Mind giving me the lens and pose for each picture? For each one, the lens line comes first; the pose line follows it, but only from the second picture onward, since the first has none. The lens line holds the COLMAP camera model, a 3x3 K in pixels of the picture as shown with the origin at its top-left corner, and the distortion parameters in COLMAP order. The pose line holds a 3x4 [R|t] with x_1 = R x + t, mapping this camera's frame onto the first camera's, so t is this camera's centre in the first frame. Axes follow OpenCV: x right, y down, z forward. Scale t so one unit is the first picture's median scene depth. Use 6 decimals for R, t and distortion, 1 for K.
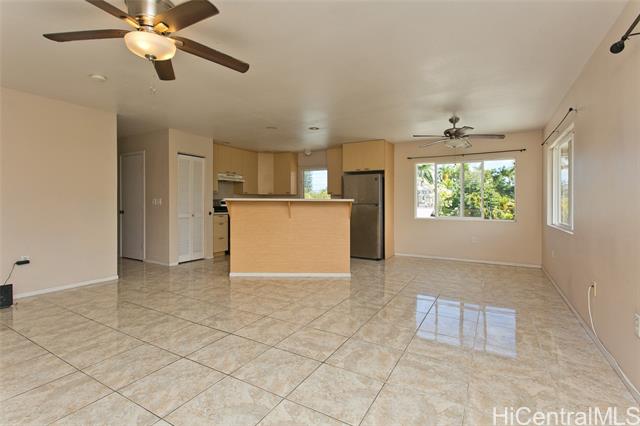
lens RADIAL K [[302.0, 0, 320.0], [0, 302.0, 213.0], [0, 0, 1]] dist [-0.000417, 0.006229]
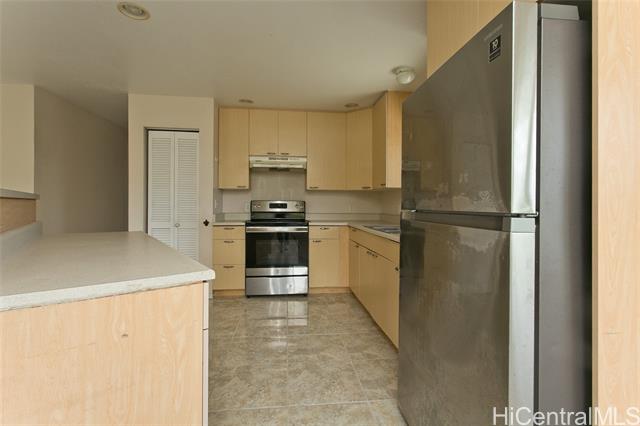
lens RADIAL K [[302.0, 0, 320.0], [0, 302.0, 213.0], [0, 0, 1]] dist [-0.000417, 0.006229]
pose [[0.598191, 0.003866, -0.801344, 0.244389], [-0.023853, 0.999631, -0.012983, -0.015341], [0.800998, 0.026881, 0.598063, 0.792363]]
